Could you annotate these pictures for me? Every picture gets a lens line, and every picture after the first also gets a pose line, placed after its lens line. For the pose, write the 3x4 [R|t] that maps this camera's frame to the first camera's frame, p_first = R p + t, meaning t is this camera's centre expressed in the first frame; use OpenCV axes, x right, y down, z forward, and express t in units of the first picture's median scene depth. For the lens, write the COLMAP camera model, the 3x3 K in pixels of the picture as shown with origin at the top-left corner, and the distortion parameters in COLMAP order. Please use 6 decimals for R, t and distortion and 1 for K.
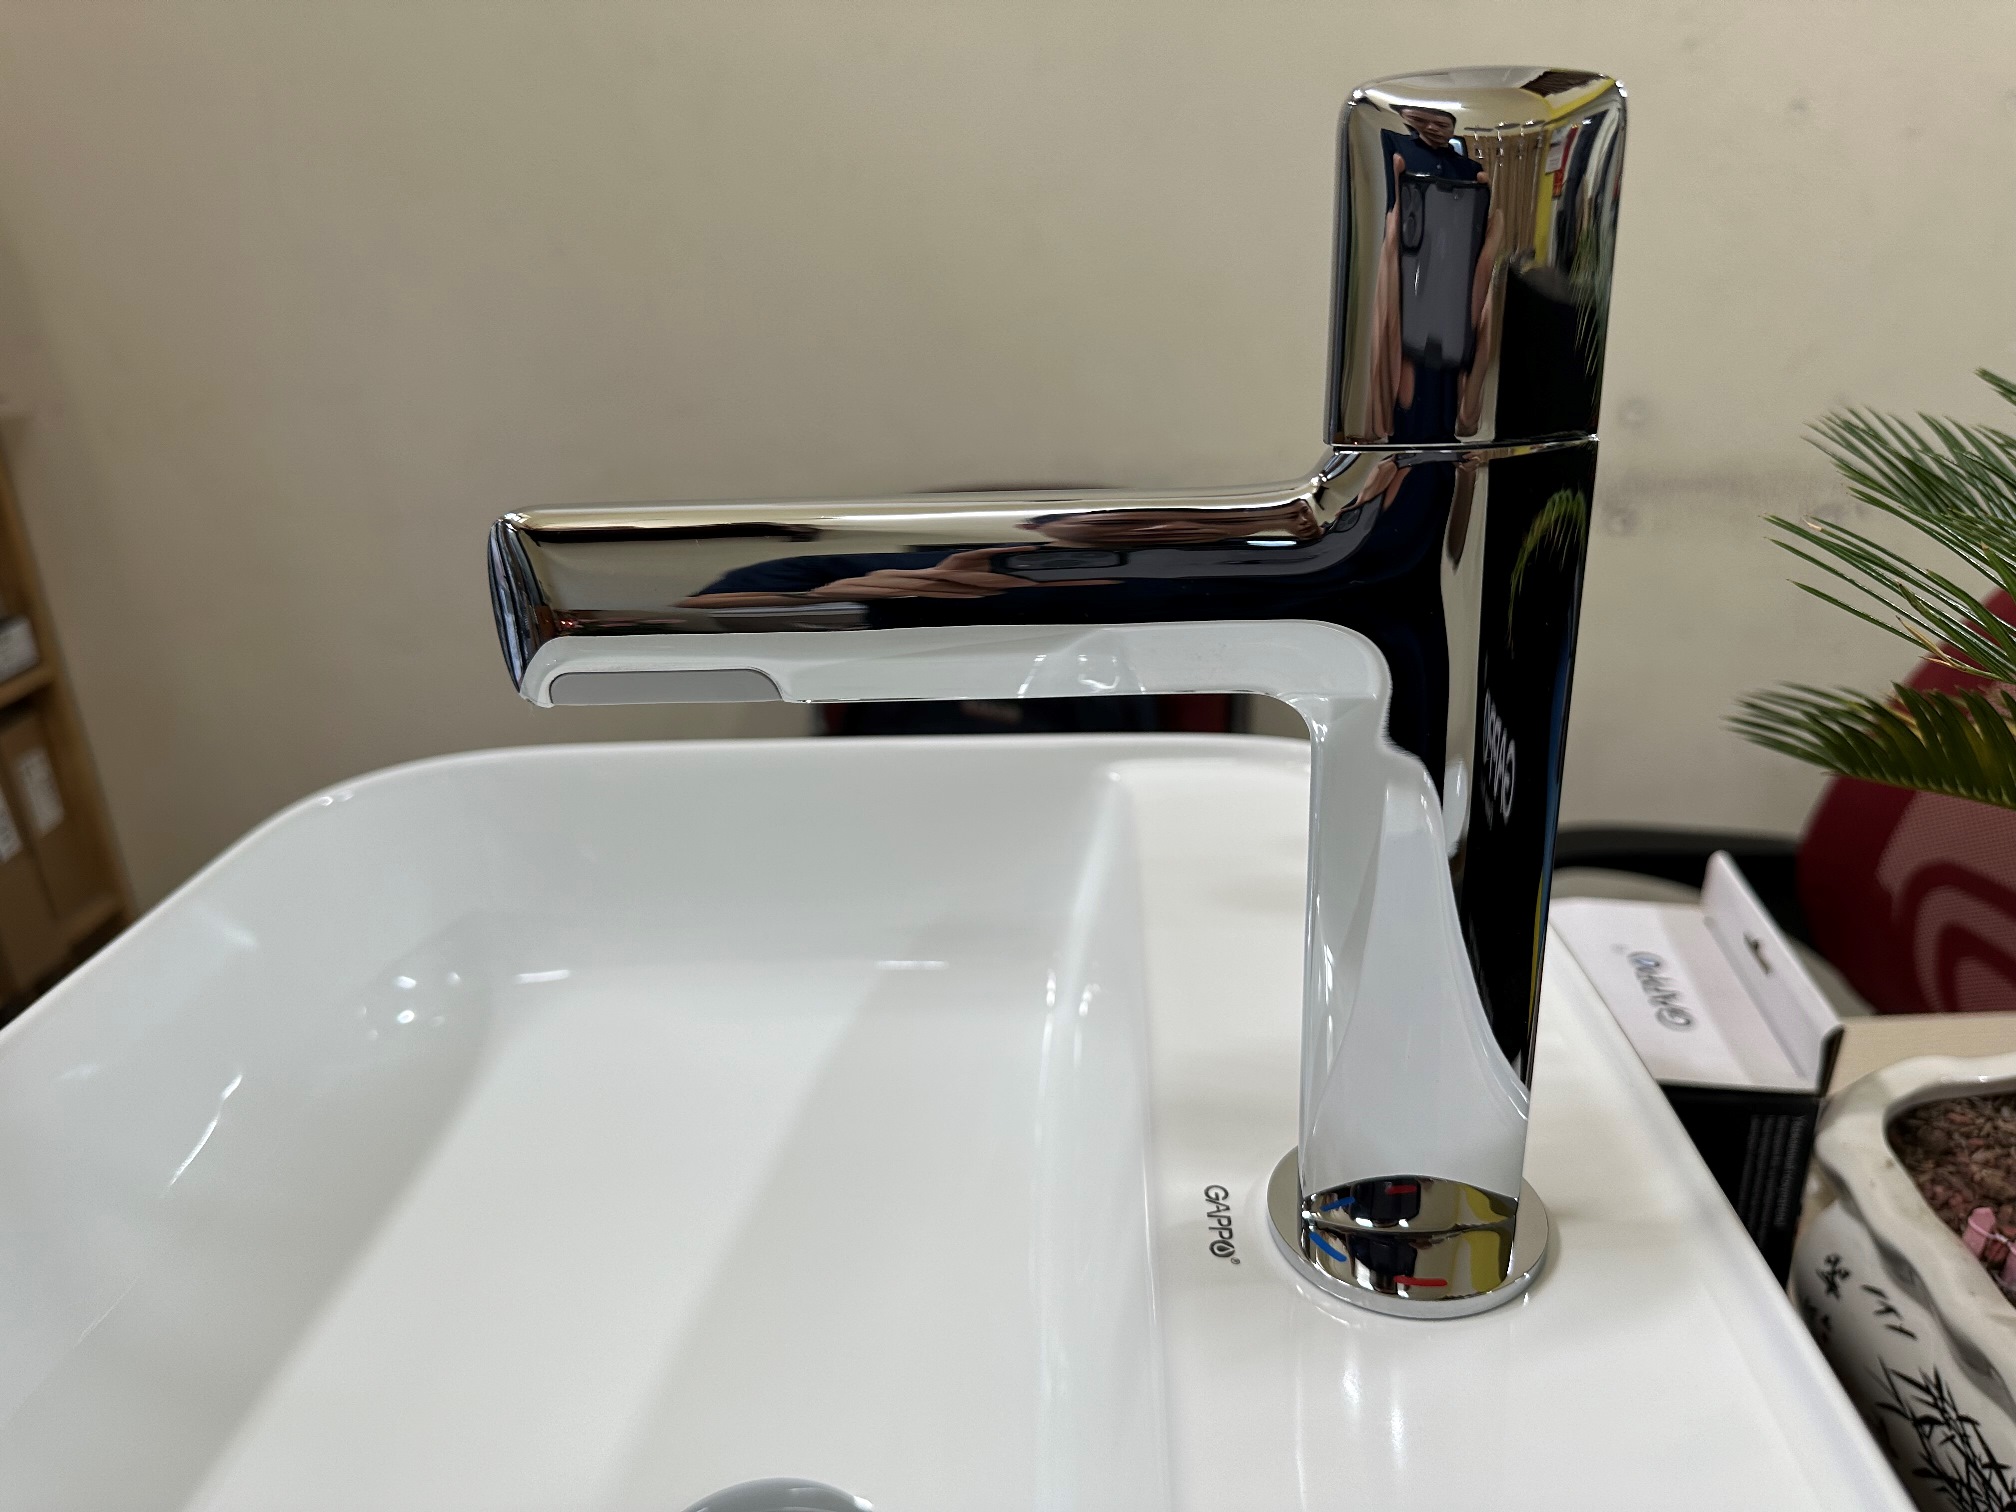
lens RADIAL K [[1524.2, 0, 1011.0], [0, 1524.2, 752.8], [0, 0, 1]] dist [-0.017557, 0.006565]
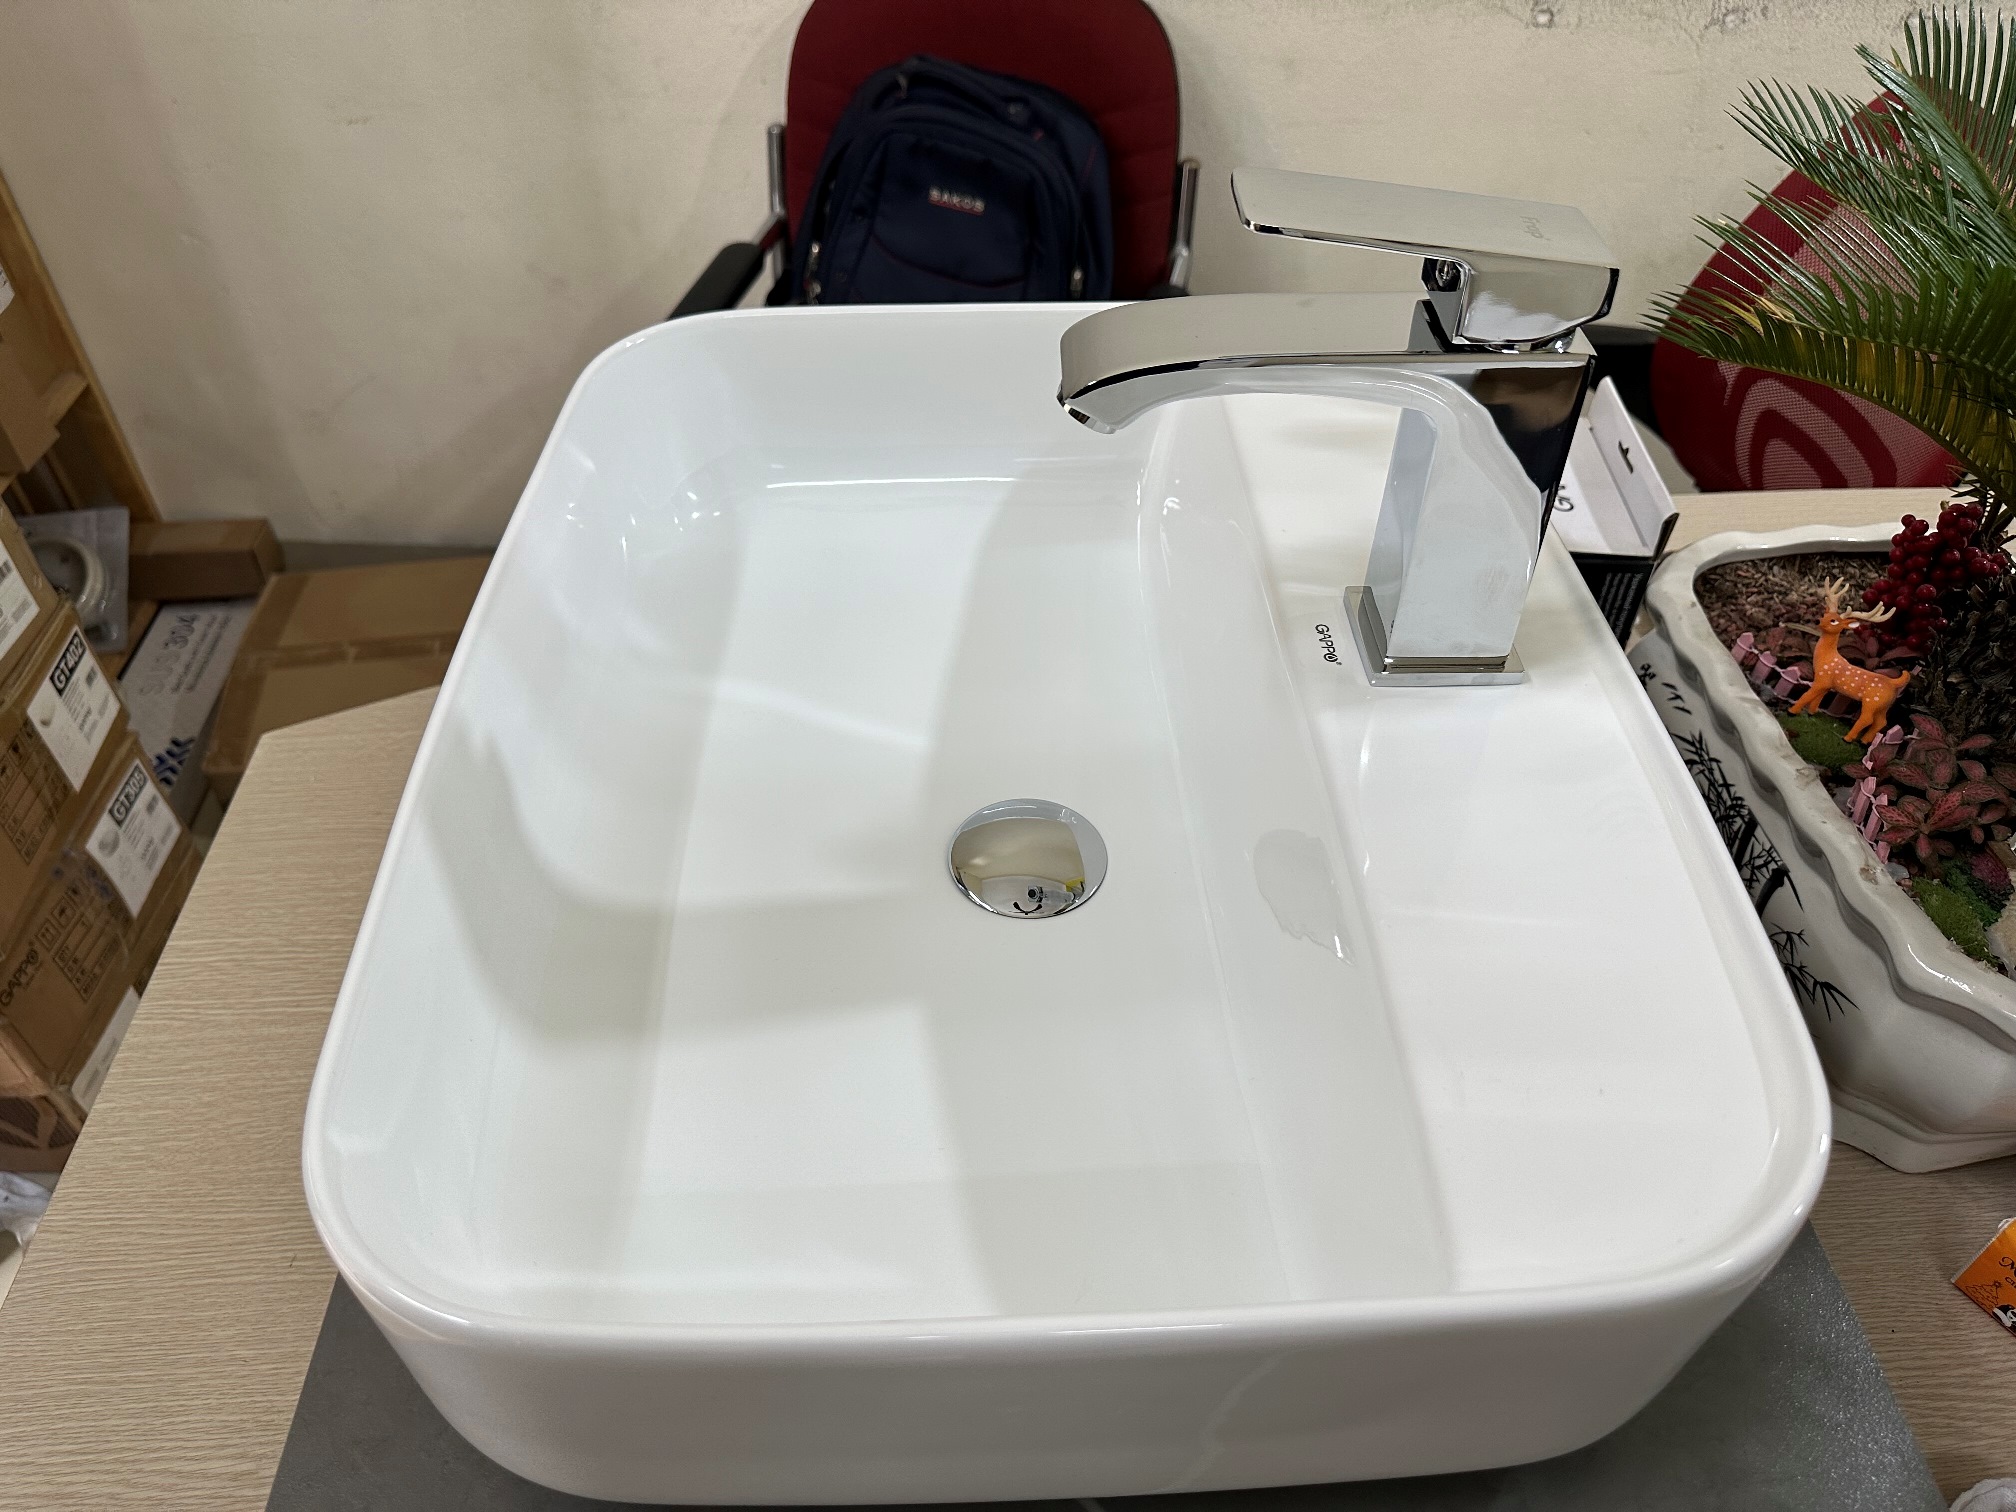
lens RADIAL K [[1474.3, 0, 1005.9], [0, 1474.3, 753.8], [0, 0, 1]] dist [-0.003750, -0.009698]
pose [[0.996527, -0.022506, 0.080170, -0.222119], [-0.007276, 0.935566, 0.353076, -0.101878], [-0.082950, -0.352433, 0.932153, -0.359780]]
